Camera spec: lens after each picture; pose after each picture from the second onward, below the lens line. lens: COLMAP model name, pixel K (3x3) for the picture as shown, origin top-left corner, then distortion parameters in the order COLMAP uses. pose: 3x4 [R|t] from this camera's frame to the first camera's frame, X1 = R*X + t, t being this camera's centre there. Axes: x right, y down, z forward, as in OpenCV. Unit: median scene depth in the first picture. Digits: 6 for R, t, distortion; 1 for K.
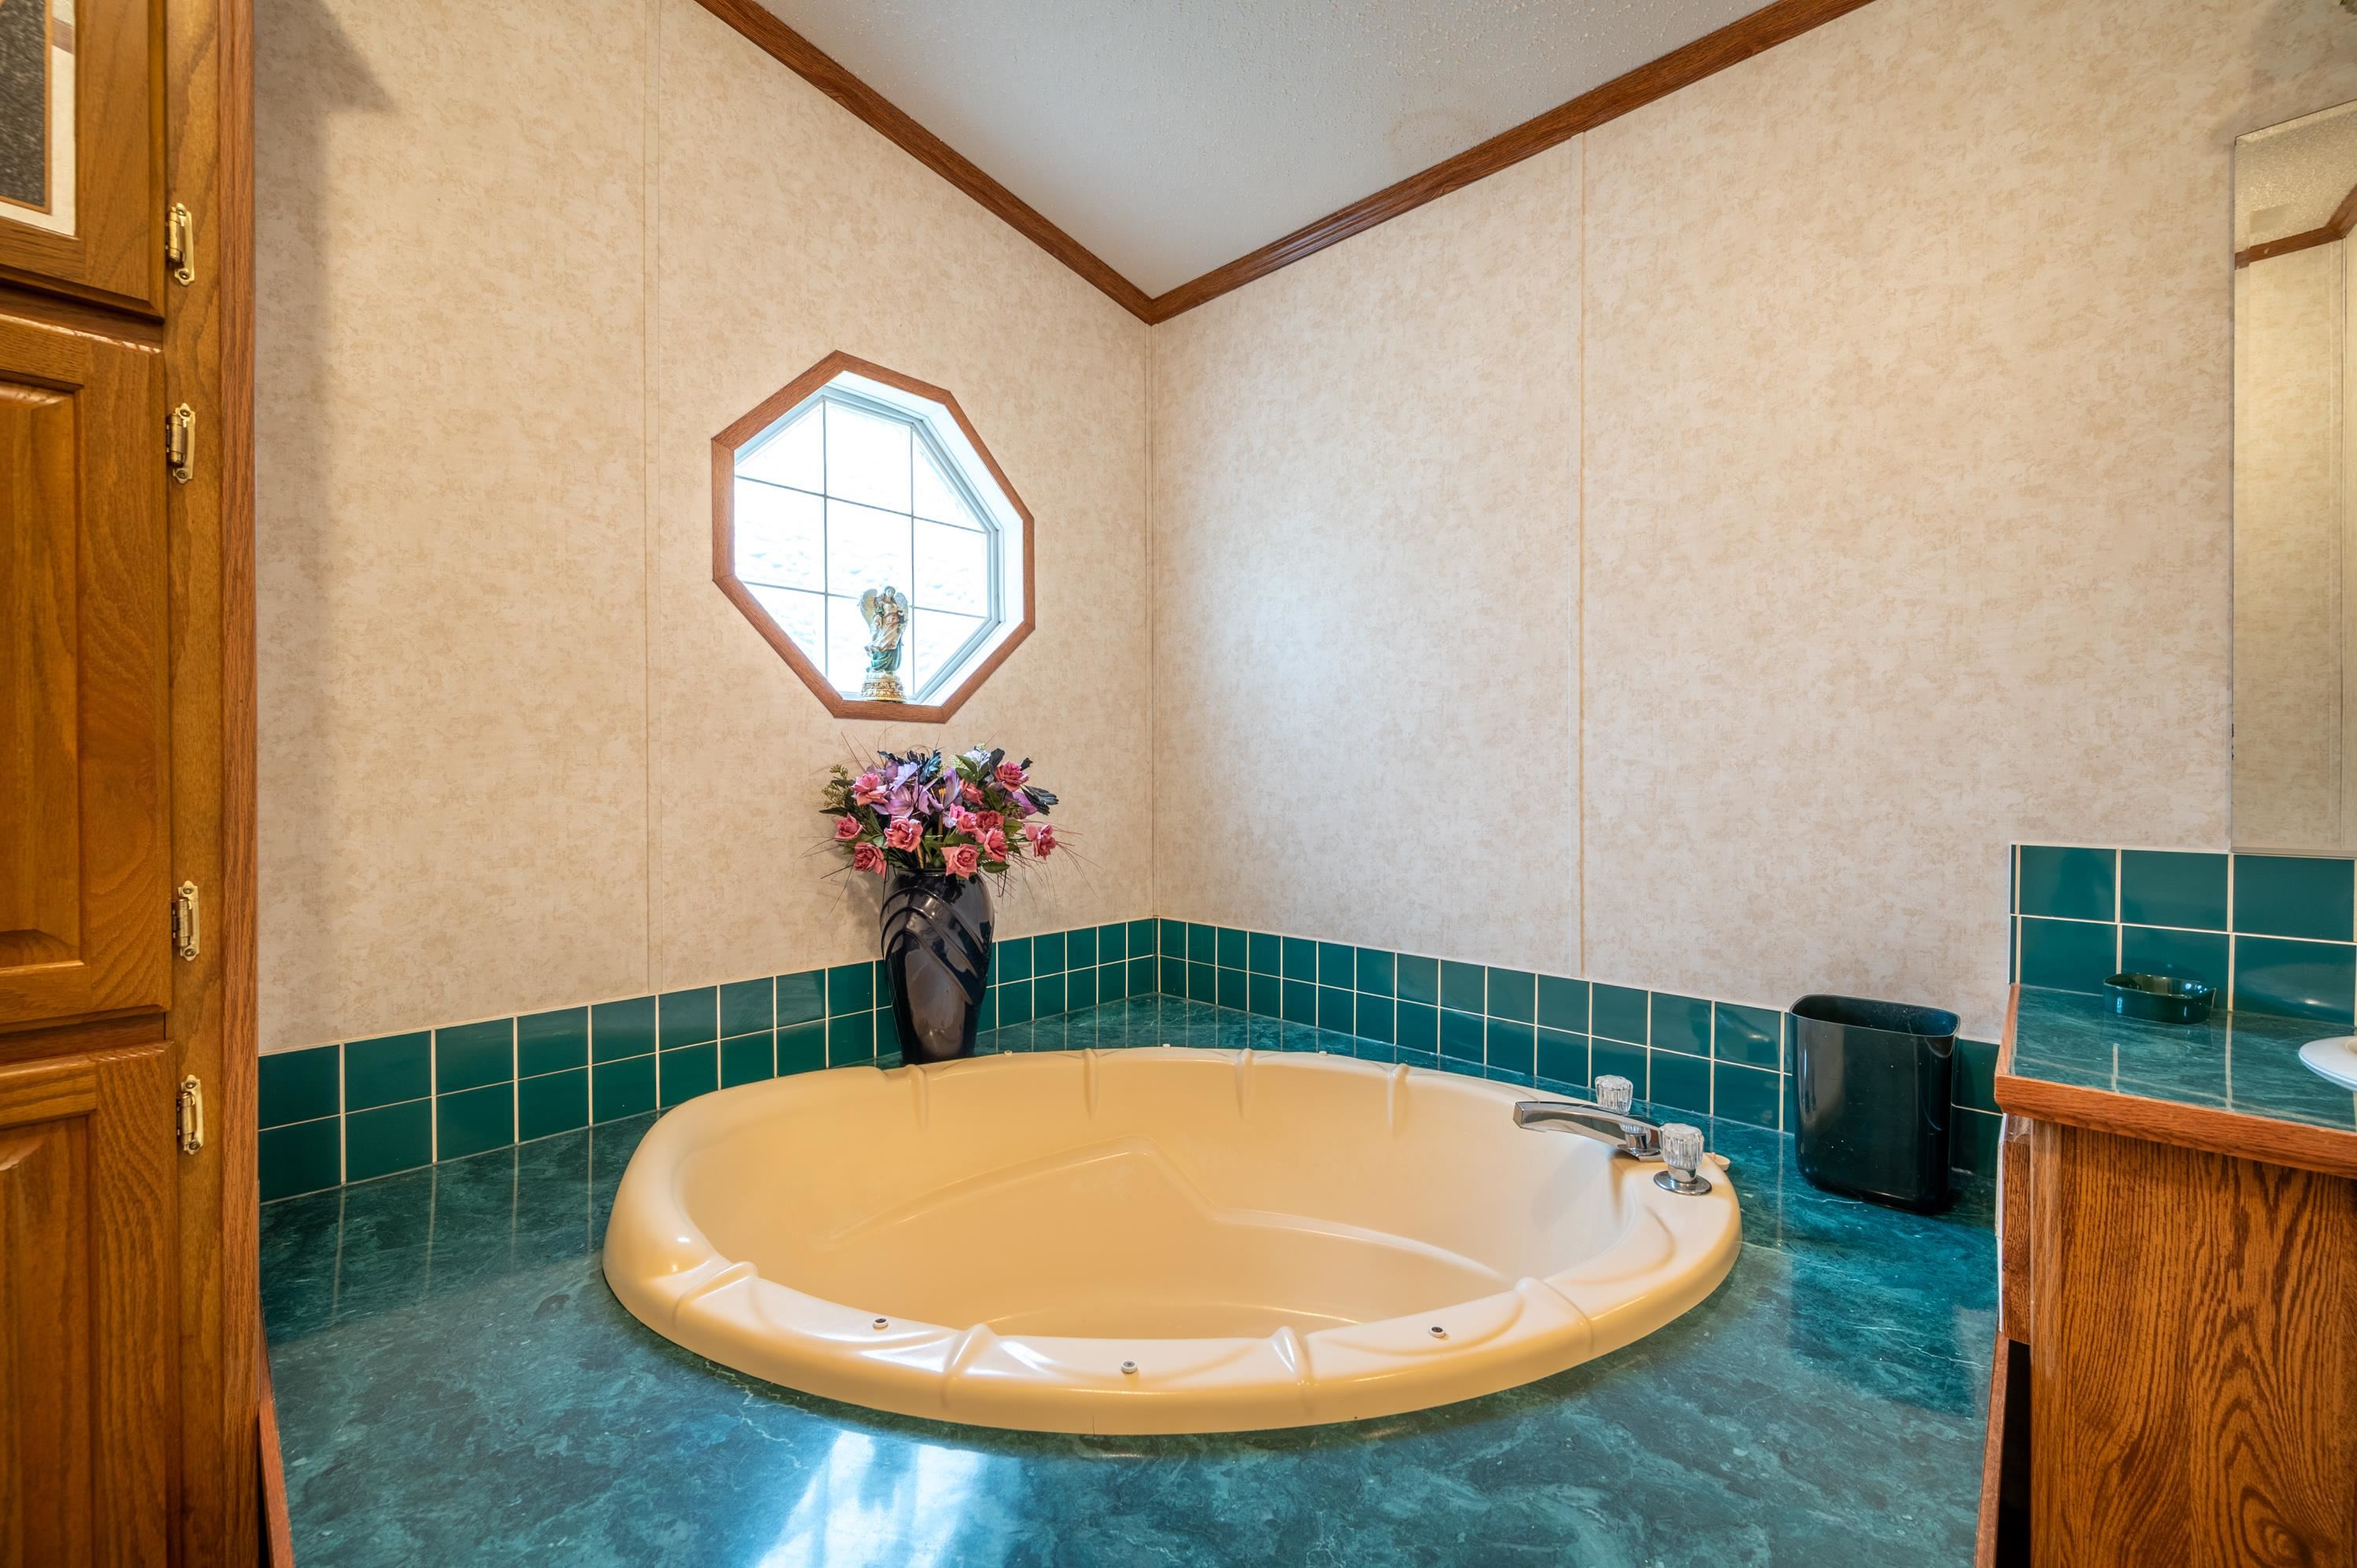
lens RADIAL K [[930.2, 0, 1192.7], [0, 930.2, 782.6], [0, 0, 1]] dist [-0.002428, 0.000955]
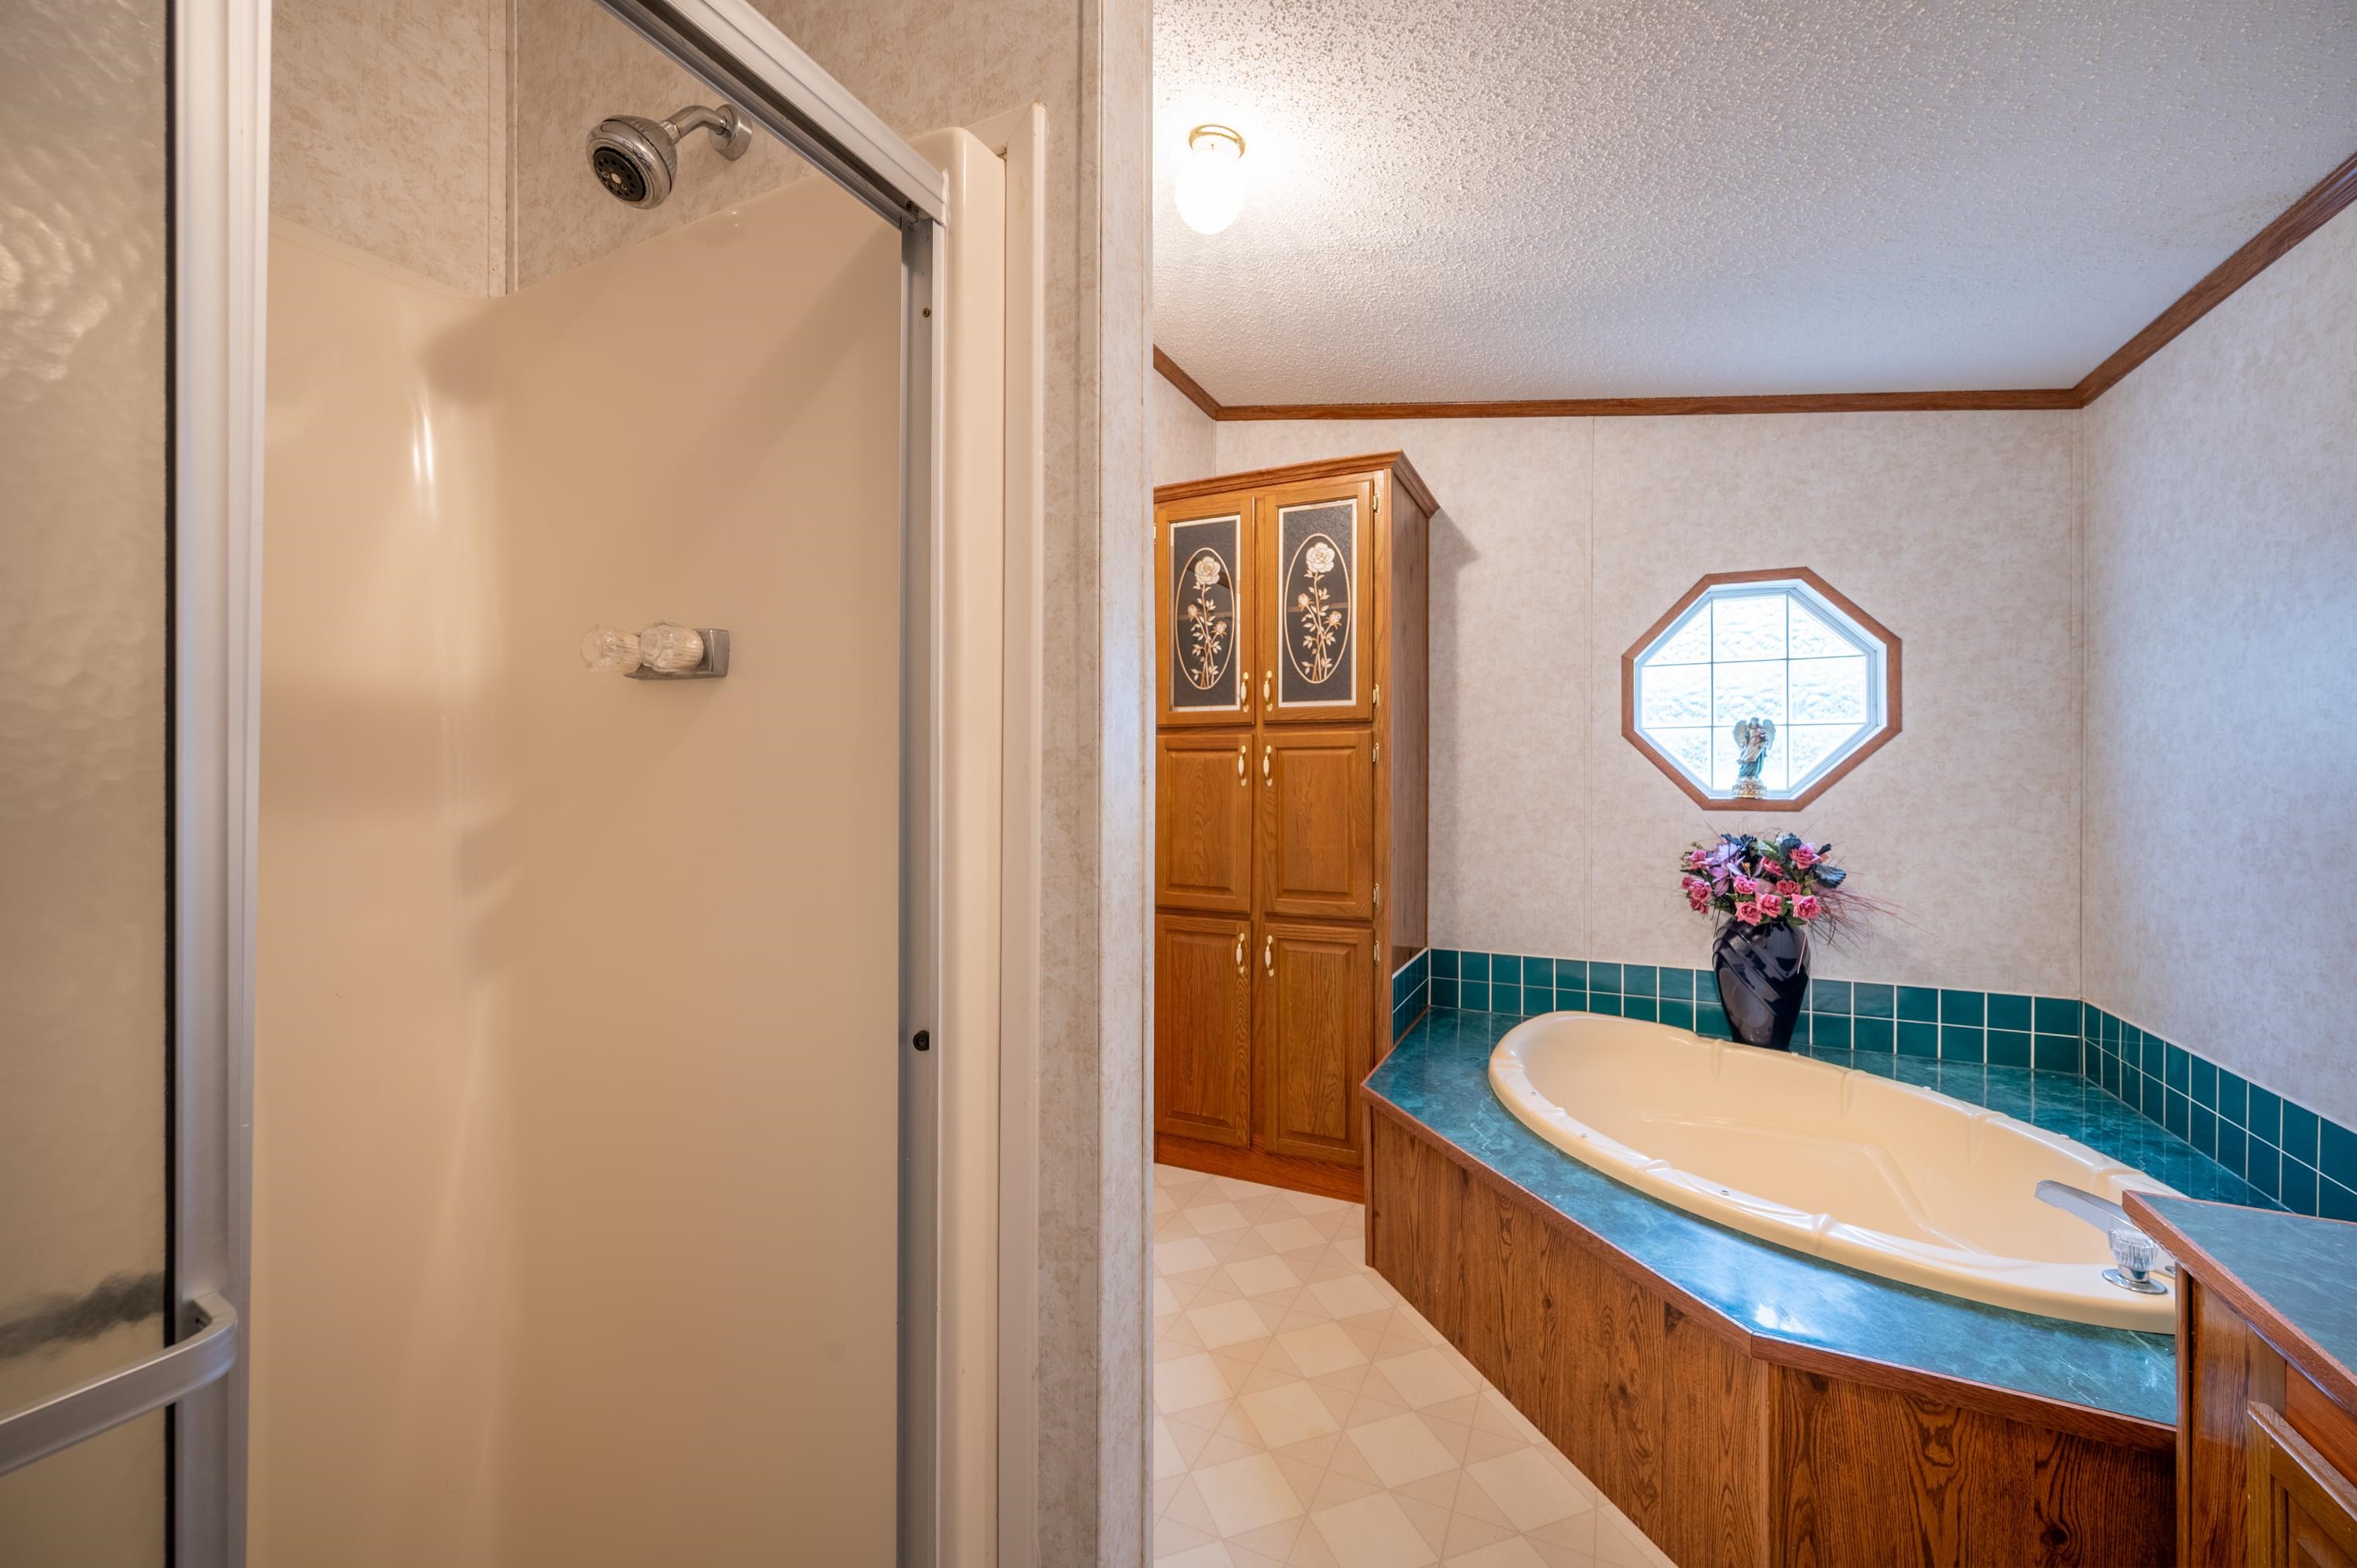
lens RADIAL K [[930.2, 0, 1179.7], [0, 930.2, 783.3], [0, 0, 1]] dist [-0.002428, 0.000955]
pose [[0.295911, 0.006409, -0.955194, 1.196762], [-0.005067, 0.999974, 0.005140, -0.168106], [0.955202, 0.003319, 0.295935, -0.426266]]
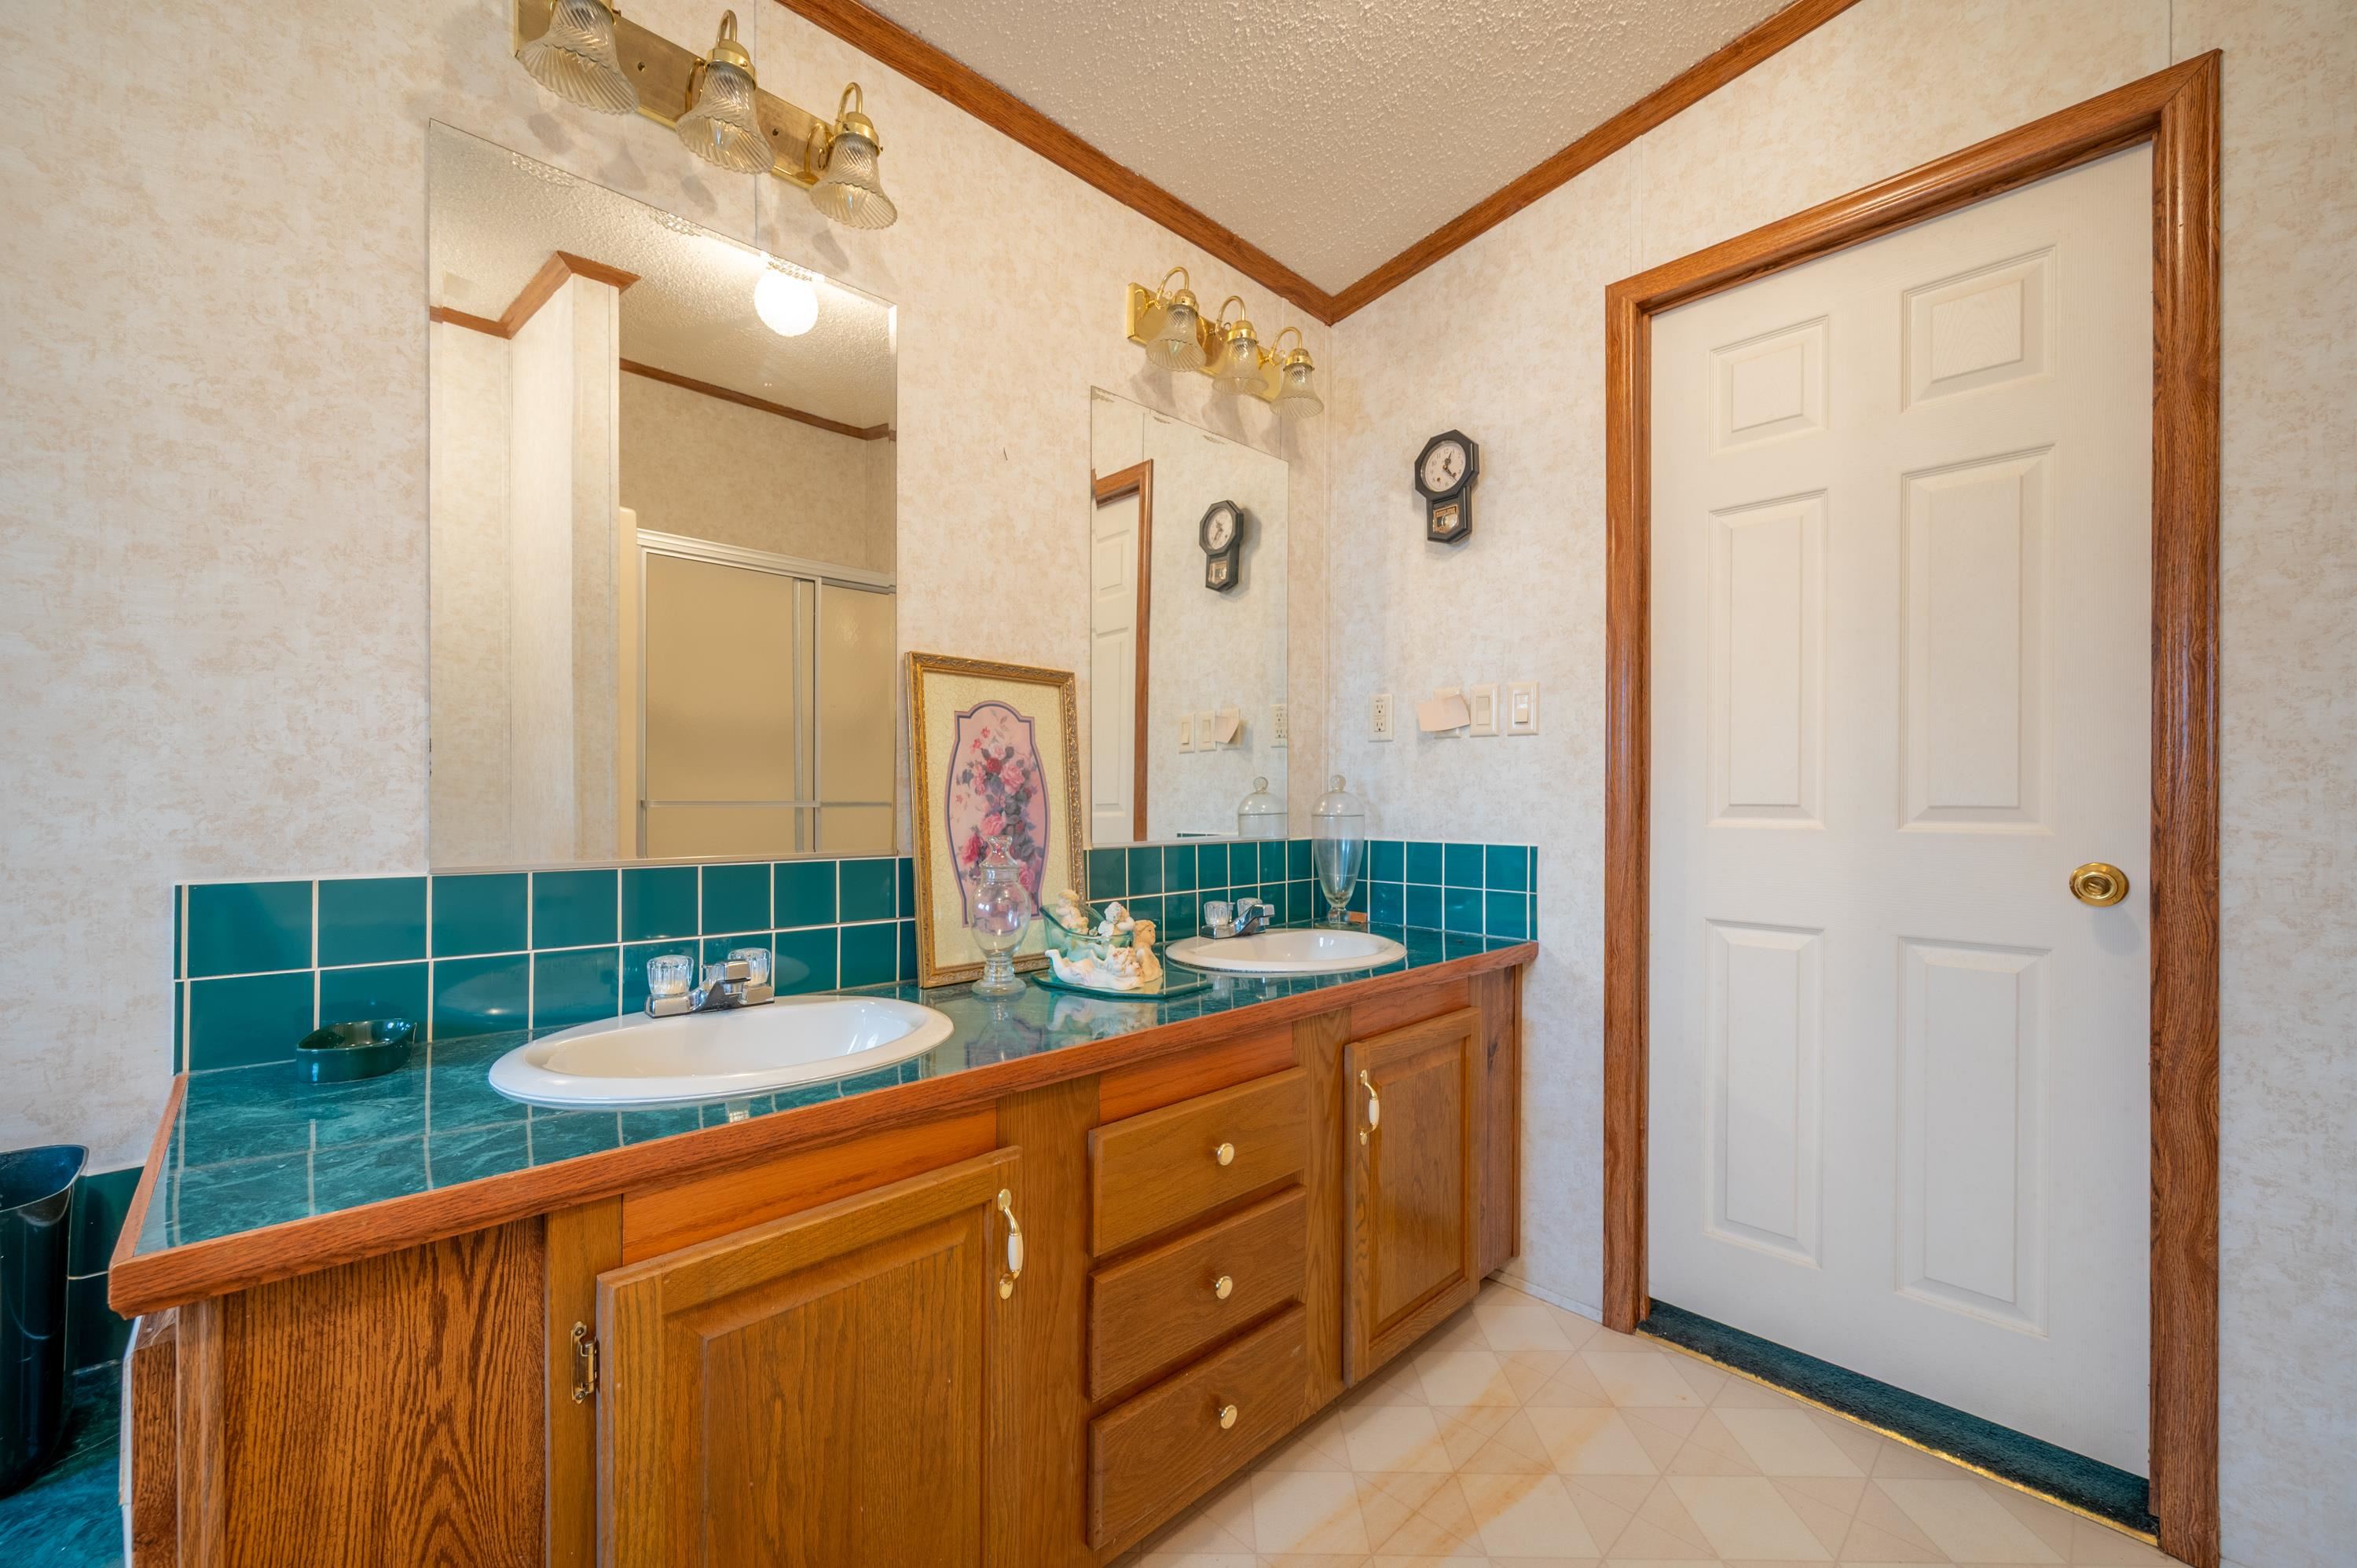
lens RADIAL K [[930.2, 0, 1163.4], [0, 930.2, 802.9], [0, 0, 1]] dist [-0.002428, 0.000955]
pose [[0.063740, -0.006047, 0.997948, 0.200648], [0.000604, 0.999982, 0.006021, -0.002526], [-0.997966, 0.000219, 0.063742, 0.175230]]
